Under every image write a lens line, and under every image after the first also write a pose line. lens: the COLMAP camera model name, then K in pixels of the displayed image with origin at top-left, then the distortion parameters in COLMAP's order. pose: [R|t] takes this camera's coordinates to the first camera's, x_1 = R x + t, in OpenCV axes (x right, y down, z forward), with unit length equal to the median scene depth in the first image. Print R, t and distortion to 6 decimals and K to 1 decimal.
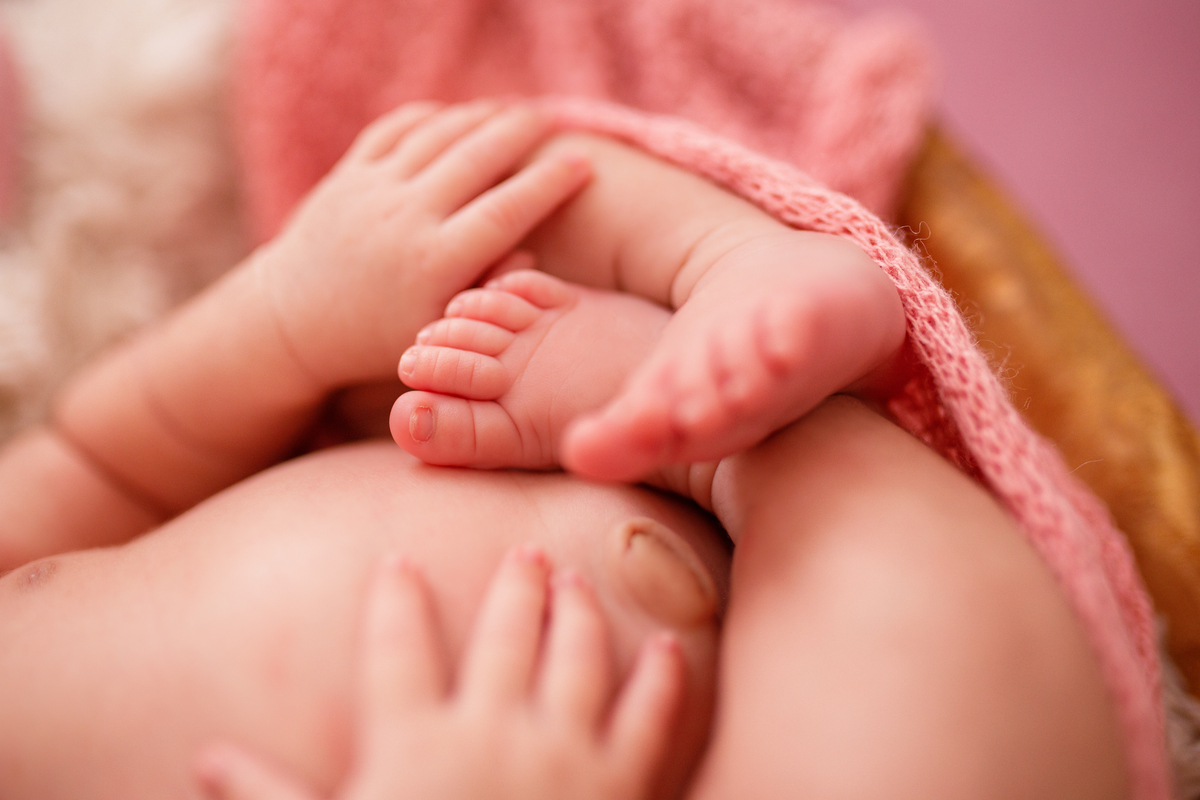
lens RADIAL K [[1244.0, 0, 600.0], [0, 1244.0, 400.0], [0, 0, 1]] dist [0.005514, 0.009235]
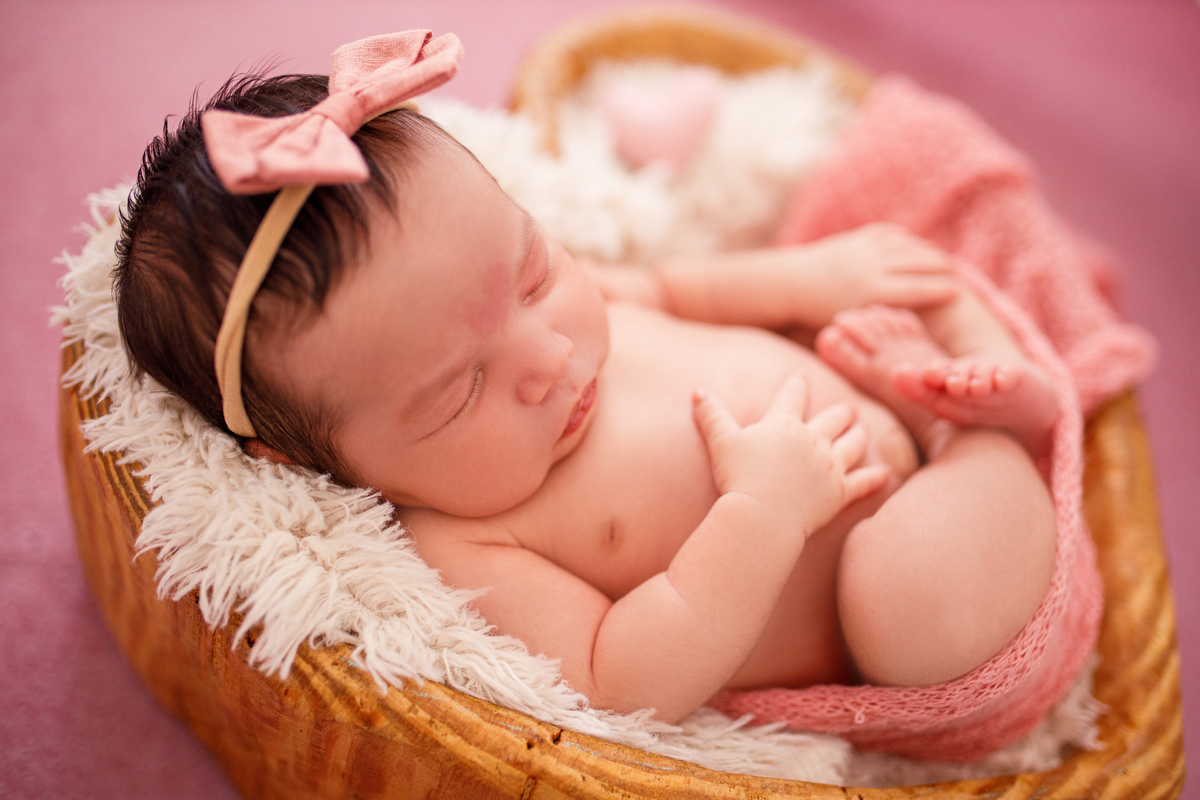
lens RADIAL K [[1189.7, 0, 600.0], [0, 1189.7, 400.0], [0, 0, 1]] dist [-0.017034, -0.009515]
pose [[0.816691, 0.531507, -0.224758, 0.039645], [-0.560164, 0.823756, -0.087422, 0.464065], [0.138680, 0.197298, 0.970485, -0.962929]]
